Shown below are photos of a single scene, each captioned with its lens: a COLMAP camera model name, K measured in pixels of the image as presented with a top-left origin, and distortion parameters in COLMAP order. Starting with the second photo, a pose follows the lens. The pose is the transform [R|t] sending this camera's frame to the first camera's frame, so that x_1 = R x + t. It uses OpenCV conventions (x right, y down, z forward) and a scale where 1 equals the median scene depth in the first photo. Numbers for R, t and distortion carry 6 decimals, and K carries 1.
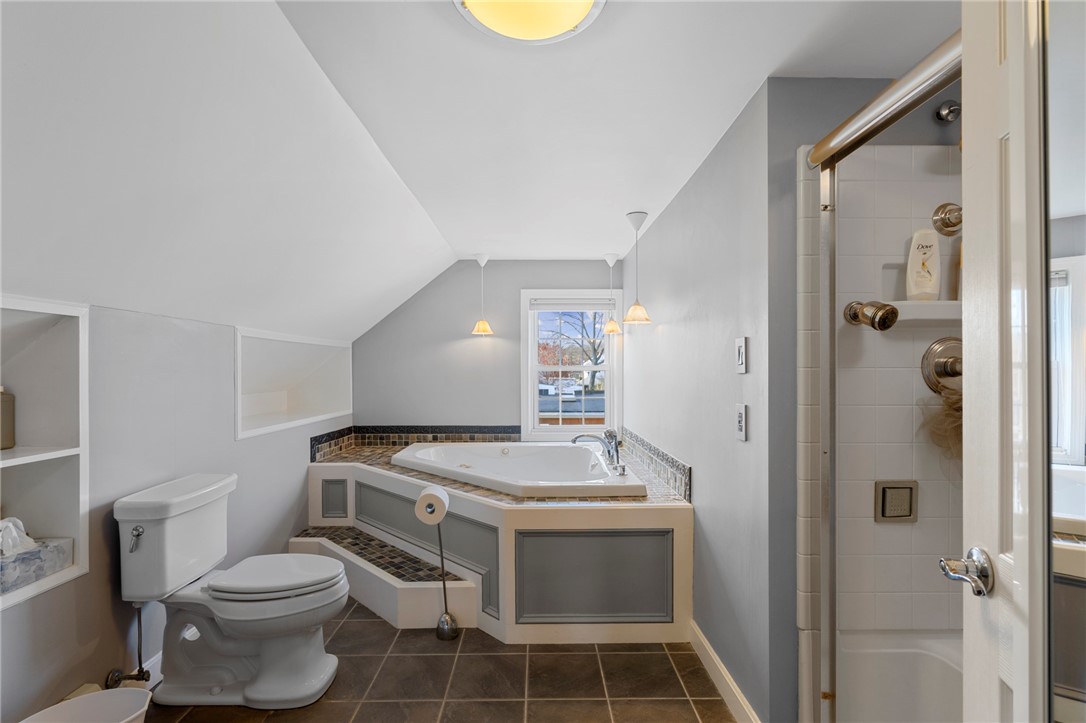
lens RADIAL K [[503.4, 0, 536.5], [0, 503.4, 363.8], [0, 0, 1]] dist [-0.003344, 0.001293]
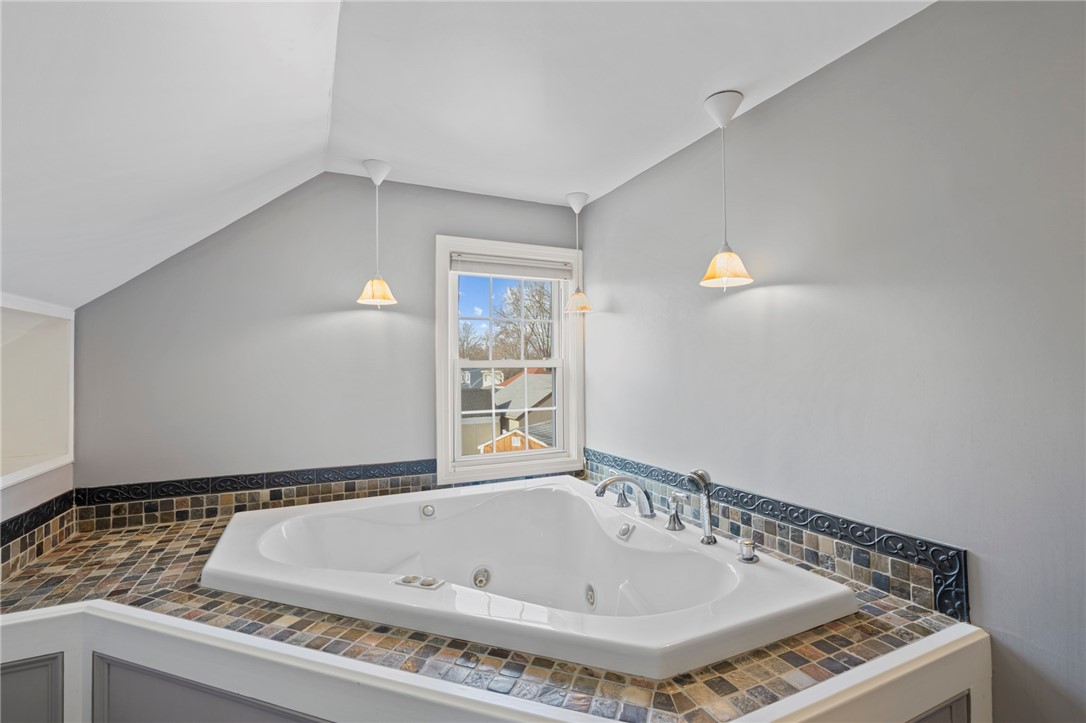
lens RADIAL K [[493.7, 0, 540.2], [0, 493.7, 351.6], [0, 0, 1]] dist [-0.010621, 0.006784]
pose [[0.908485, 0.007999, 0.417842, -0.166554], [0.002279, 0.999707, -0.024094, 0.008476], [-0.417912, 0.022841, 0.908200, 0.408723]]
